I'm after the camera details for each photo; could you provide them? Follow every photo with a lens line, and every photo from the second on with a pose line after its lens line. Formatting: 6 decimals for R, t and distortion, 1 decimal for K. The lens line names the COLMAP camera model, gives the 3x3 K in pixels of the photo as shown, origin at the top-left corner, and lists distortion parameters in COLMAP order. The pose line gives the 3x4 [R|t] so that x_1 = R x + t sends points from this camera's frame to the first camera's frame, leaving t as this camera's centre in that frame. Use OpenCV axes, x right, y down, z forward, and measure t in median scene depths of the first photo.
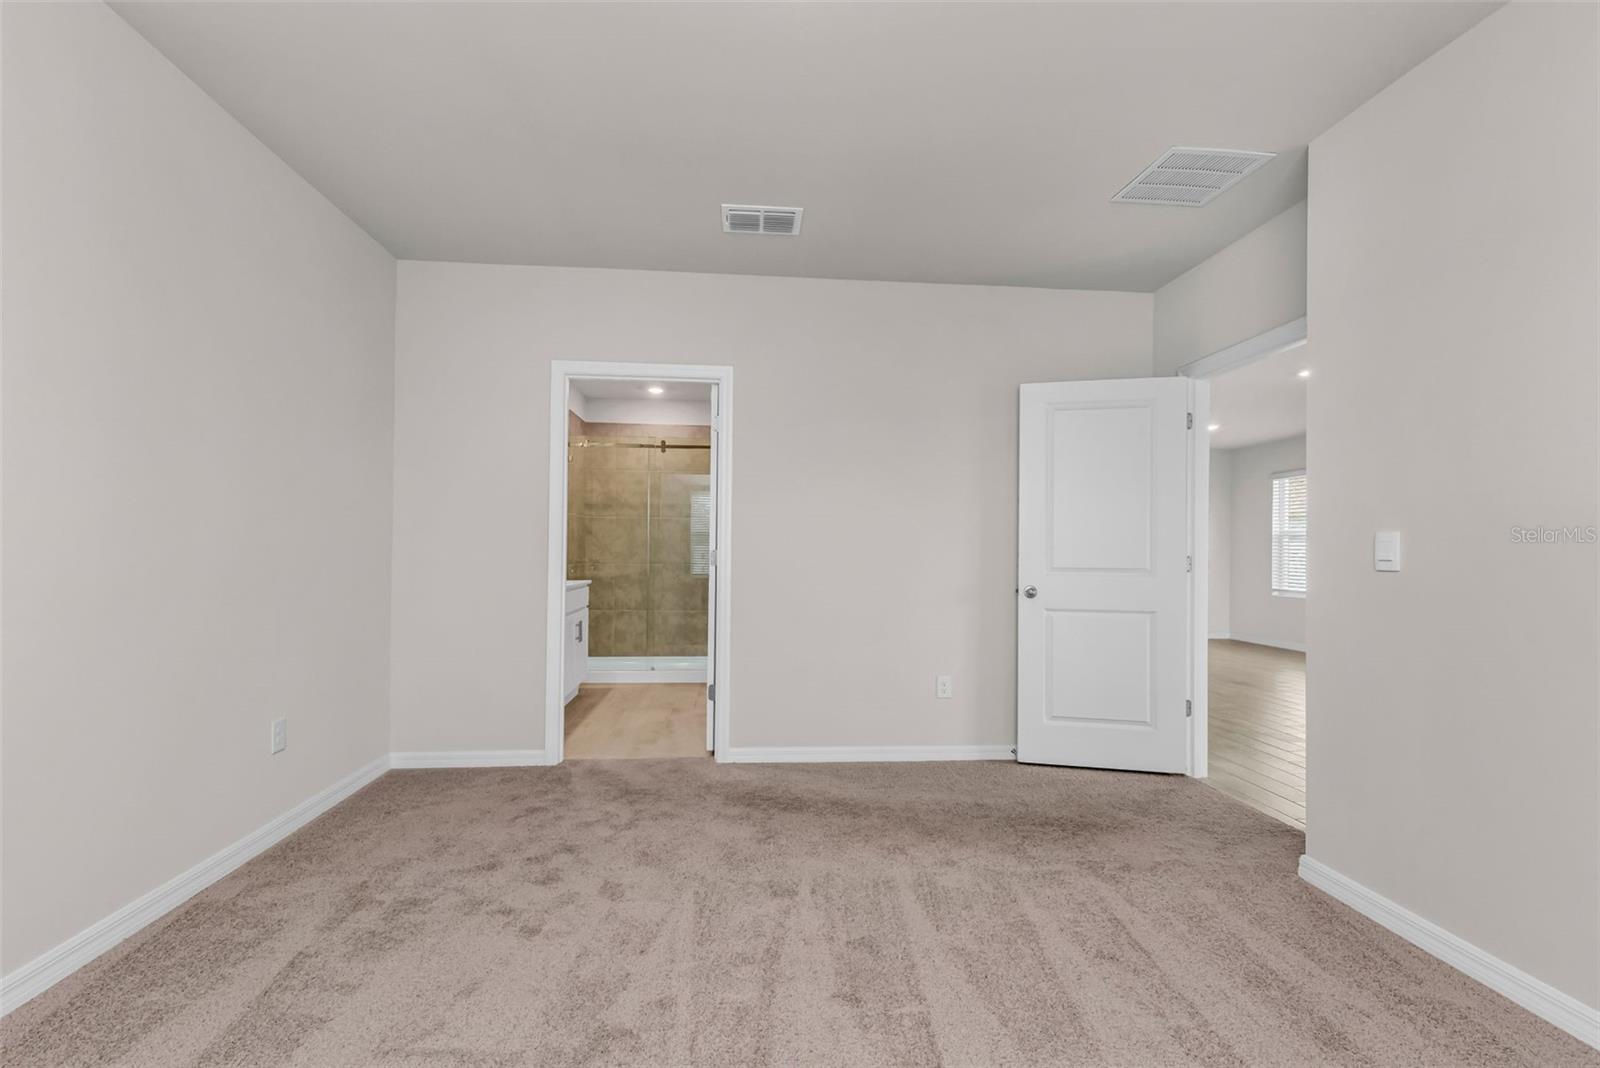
lens RADIAL K [[702.4, 0, 793.2], [0, 702.4, 551.2], [0, 0, 1]] dist [0.000981, -0.000570]
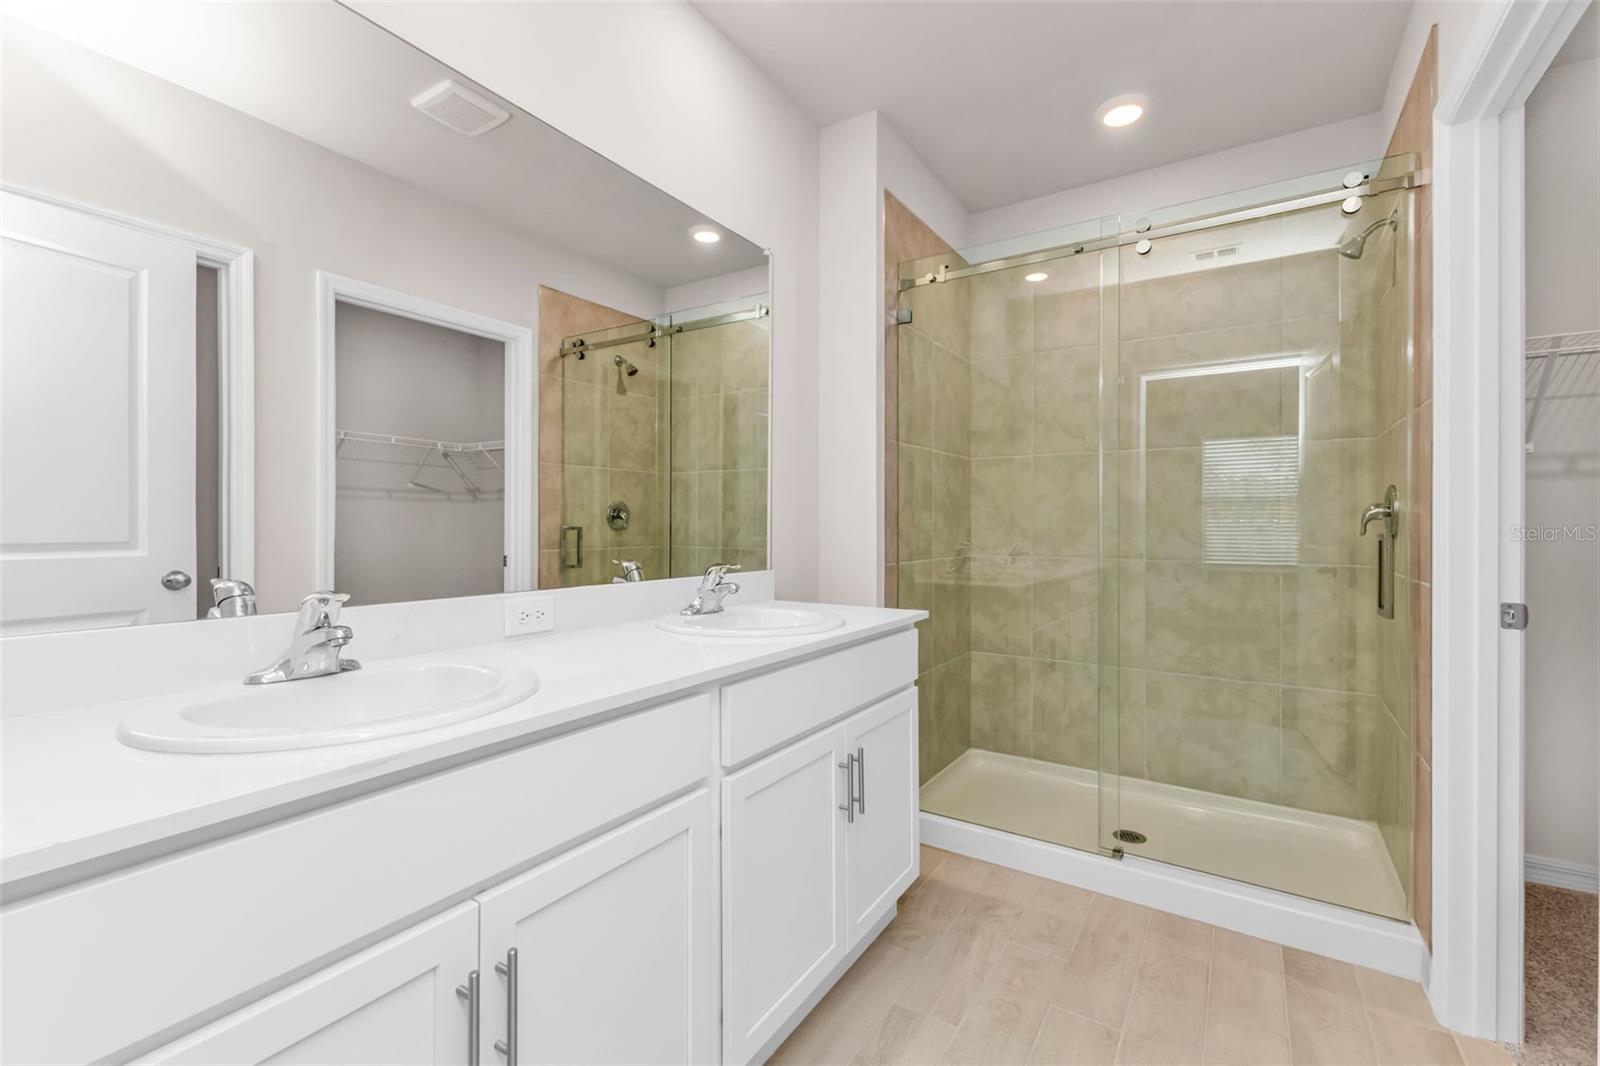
lens RADIAL K [[685.6, 0, 805.1], [0, 685.6, 522.8], [0, 0, 1]] dist [0.000395, -0.000114]
pose [[0.783682, -0.012849, -0.621029, -0.092094], [0.012880, 0.999907, -0.004434, -0.004307], [0.621028, -0.004524, 0.783775, 0.557426]]
